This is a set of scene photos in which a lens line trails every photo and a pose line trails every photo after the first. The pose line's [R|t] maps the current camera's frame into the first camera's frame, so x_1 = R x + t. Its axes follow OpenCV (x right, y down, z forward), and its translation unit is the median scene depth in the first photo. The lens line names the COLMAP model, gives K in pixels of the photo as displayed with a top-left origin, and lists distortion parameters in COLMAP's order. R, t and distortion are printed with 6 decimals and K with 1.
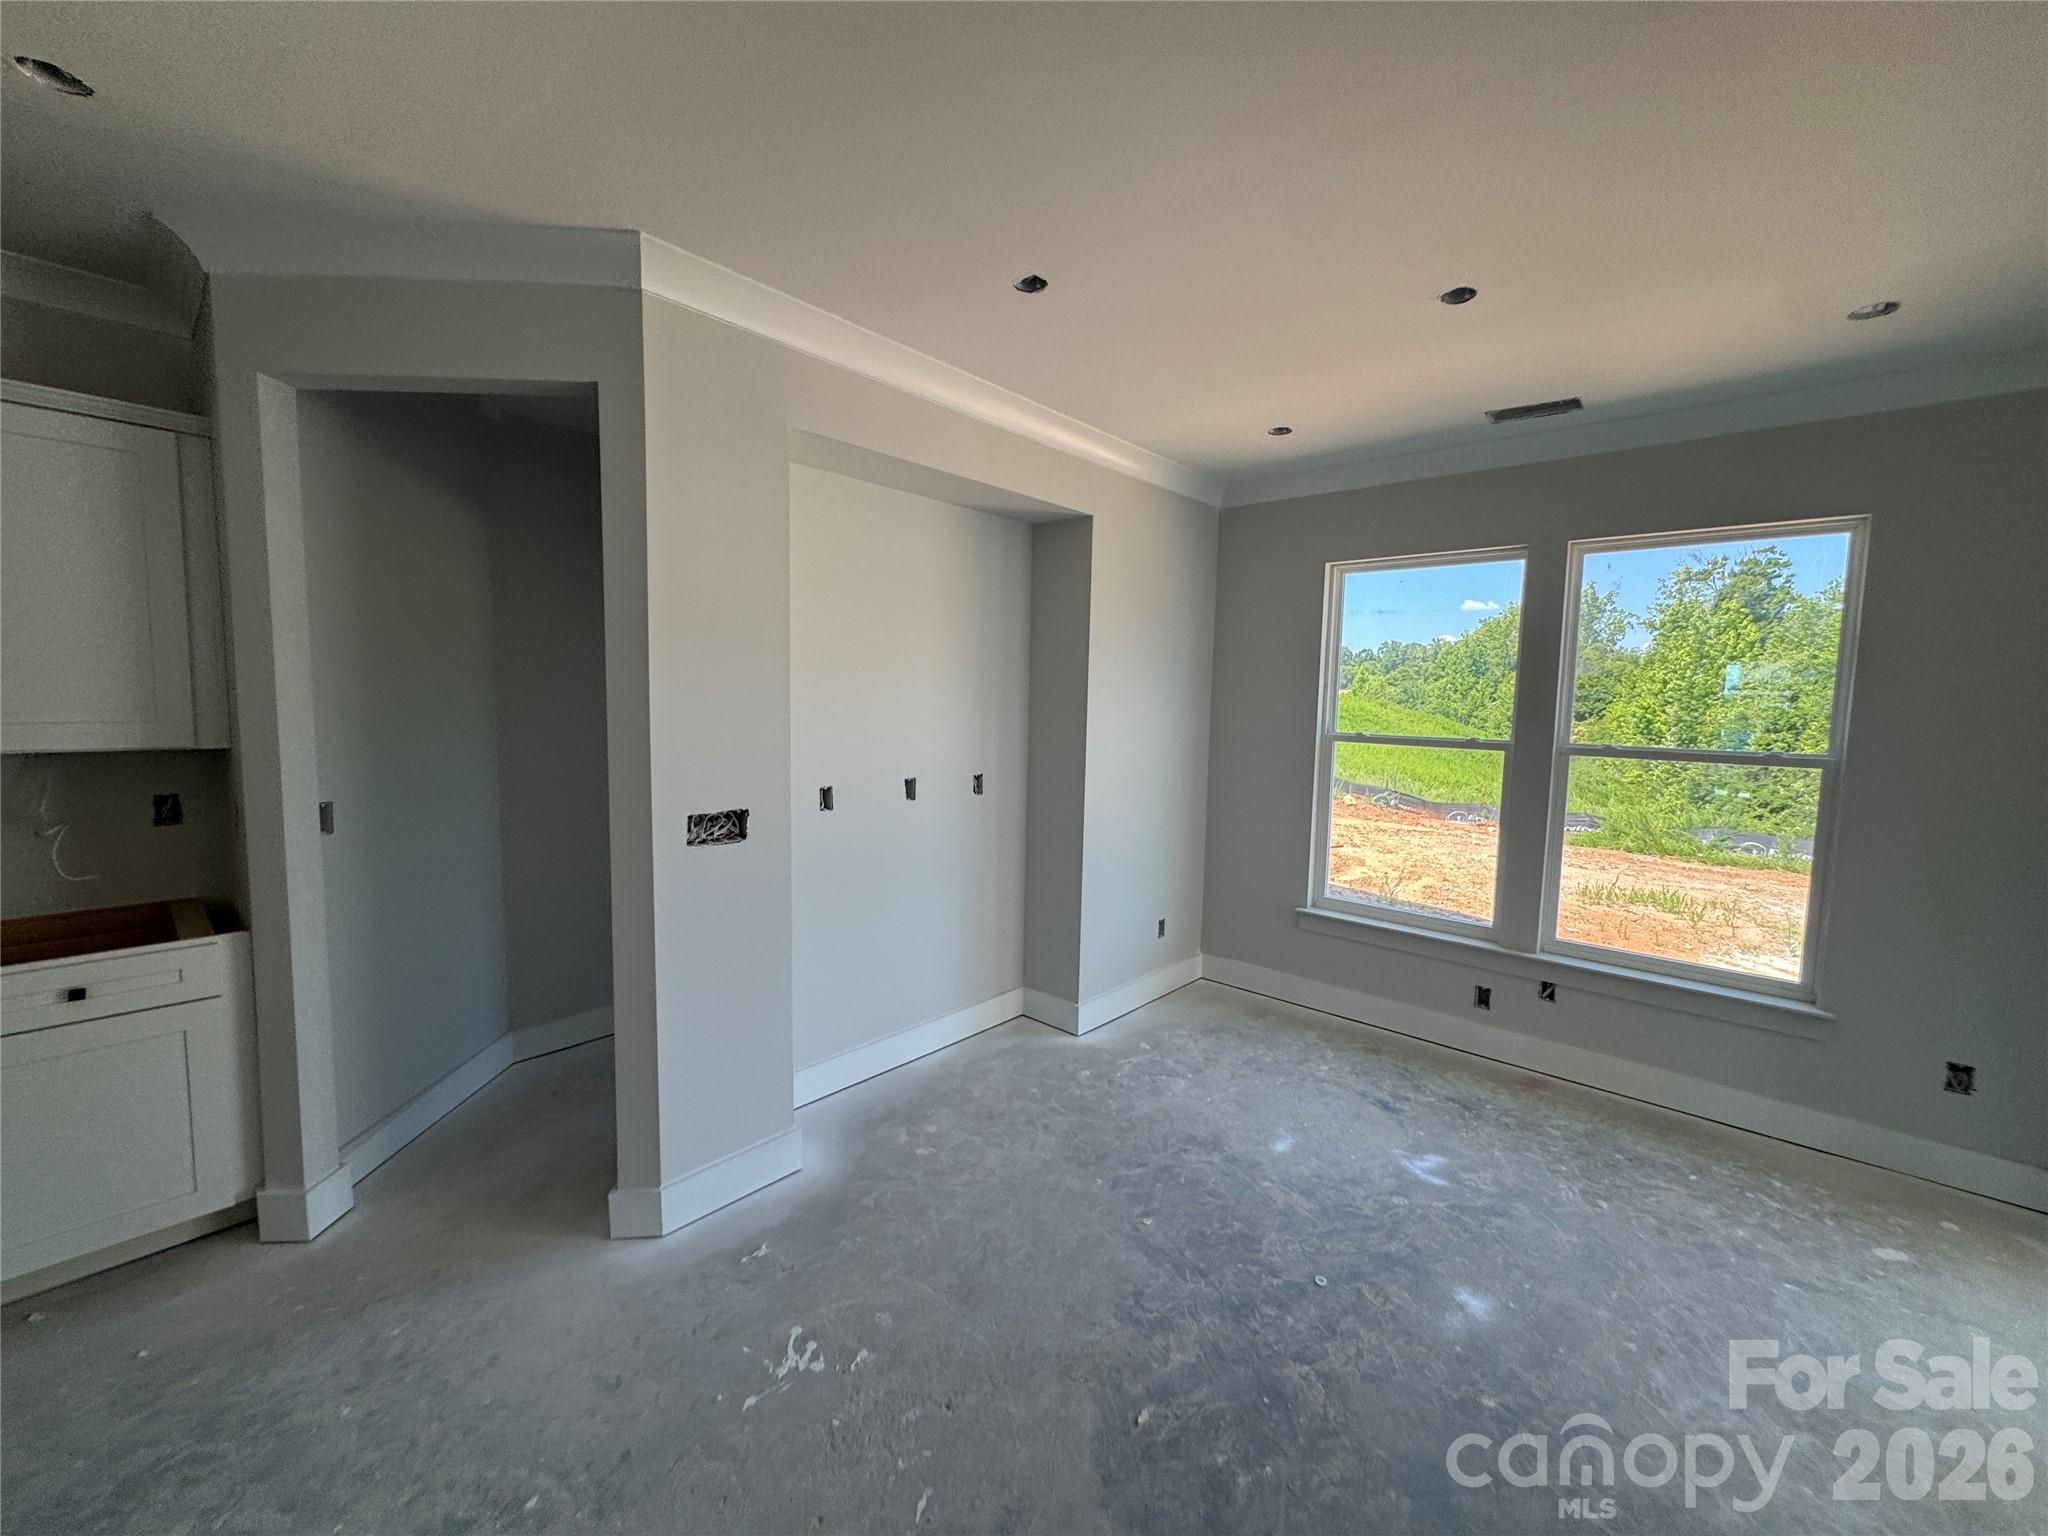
lens RADIAL K [[805.6, 0, 1033.7], [0, 805.6, 765.9], [0, 0, 1]] dist [-0.003717, 0.000099]
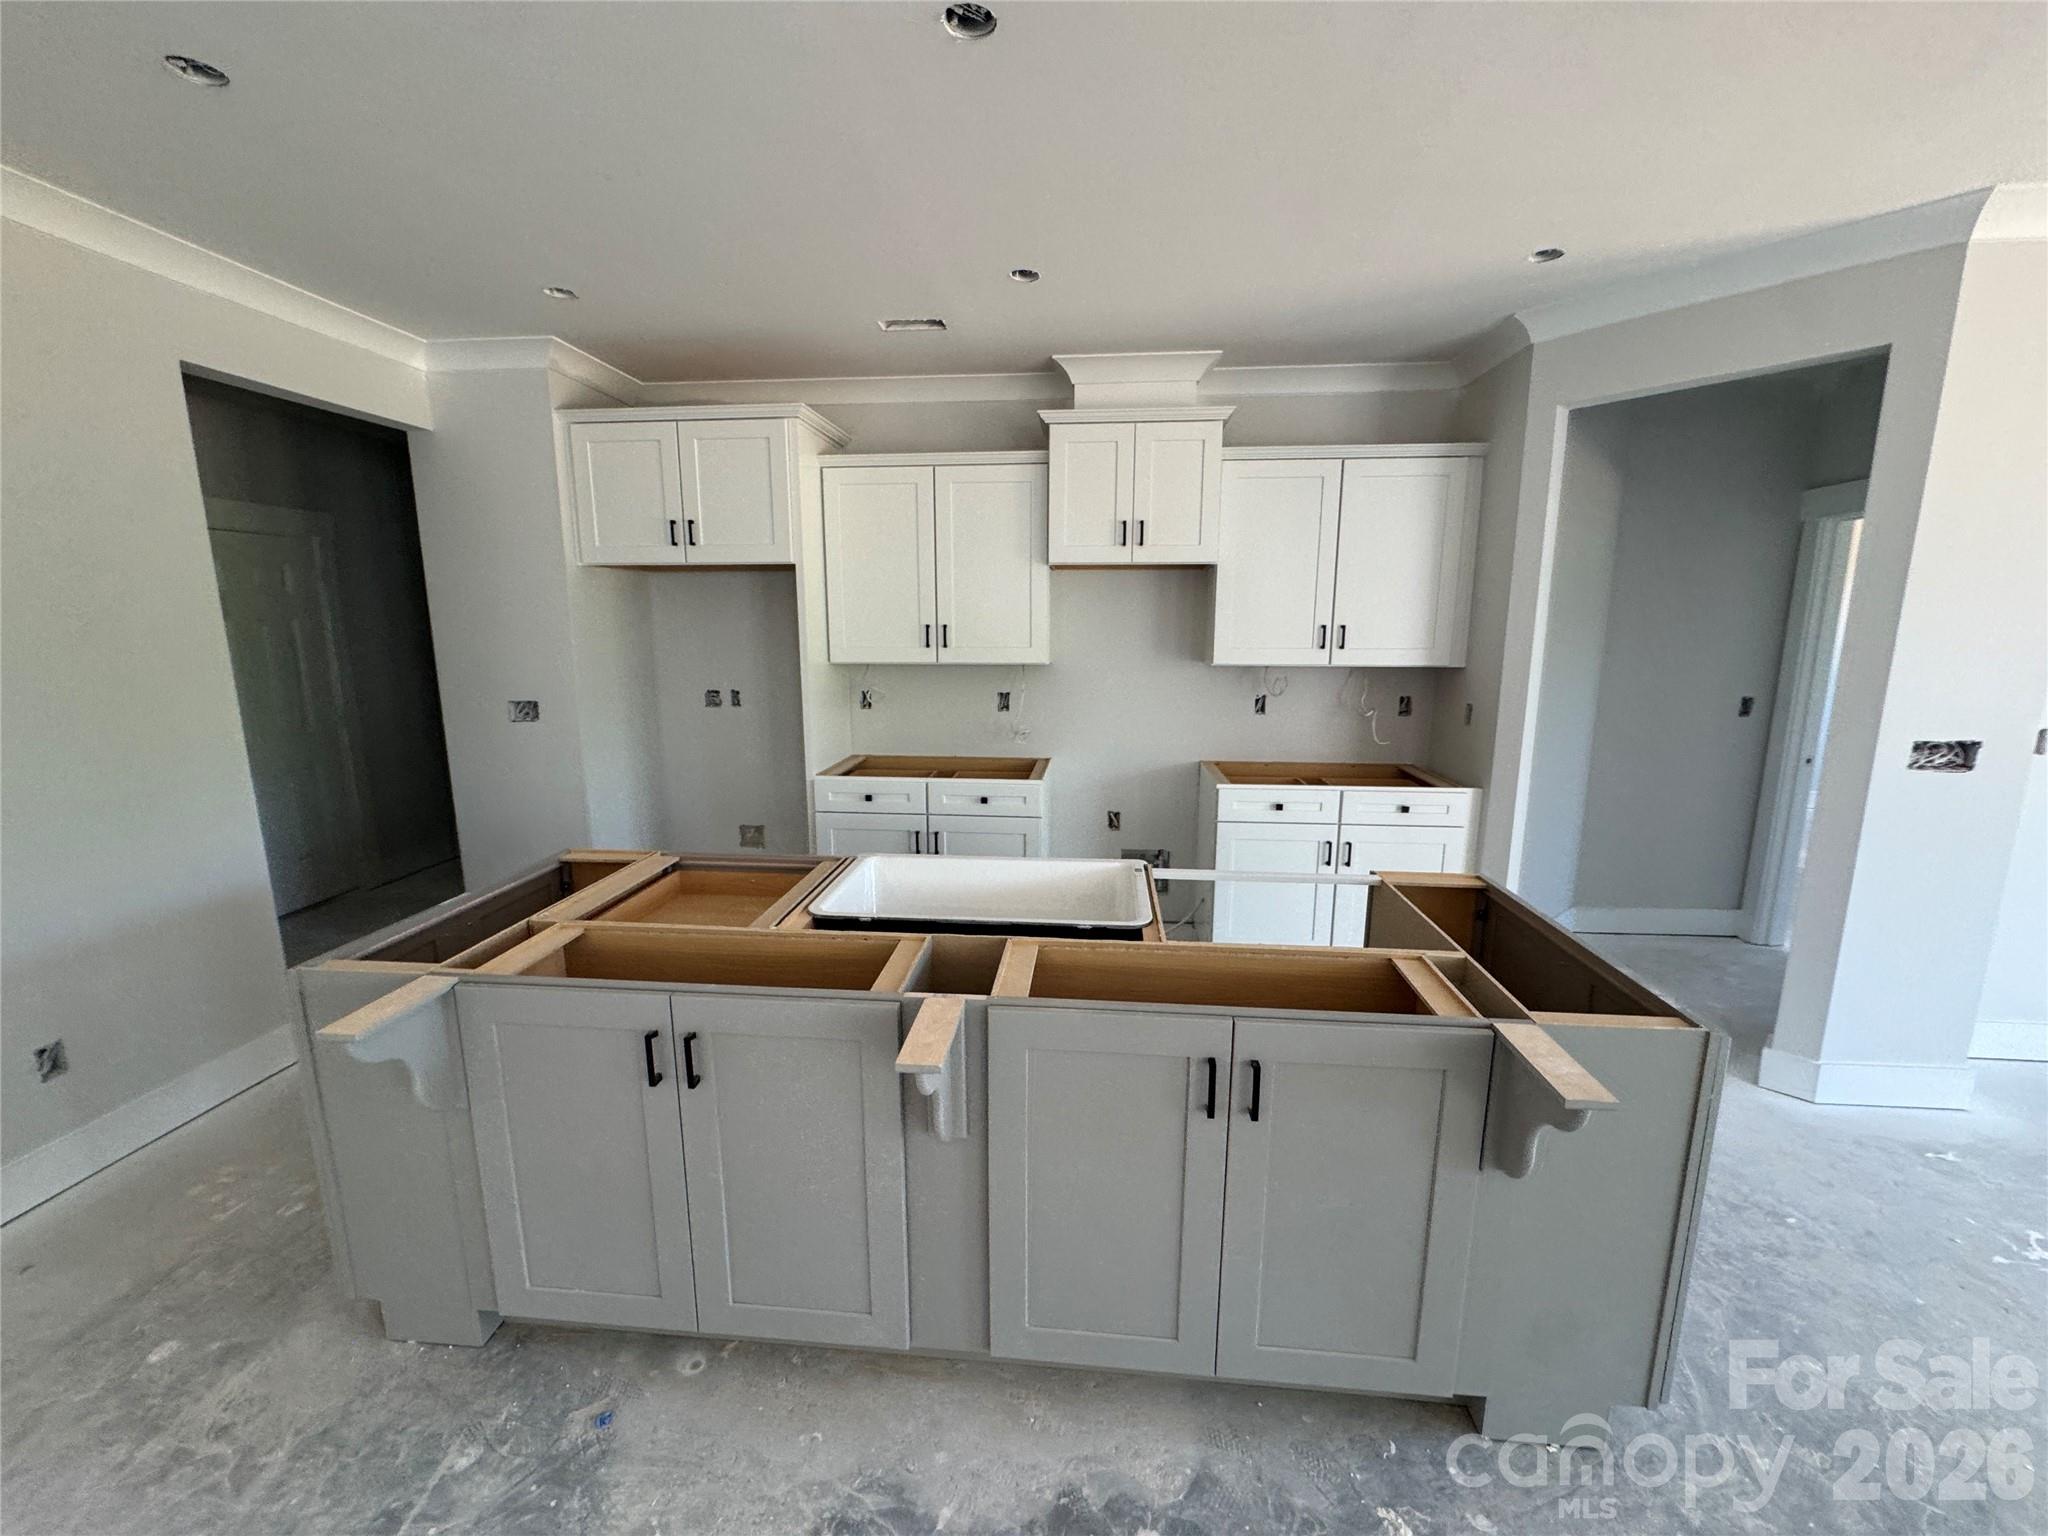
lens RADIAL K [[819.4, 0, 1022.4], [0, 819.4, 763.2], [0, 0, 1]] dist [-0.001869, 0.000291]
pose [[0.591726, 0.118725, -0.797349, -0.190070], [-0.057117, 0.992784, 0.105437, 0.032268], [0.804113, -0.016848, 0.594237, -0.442417]]
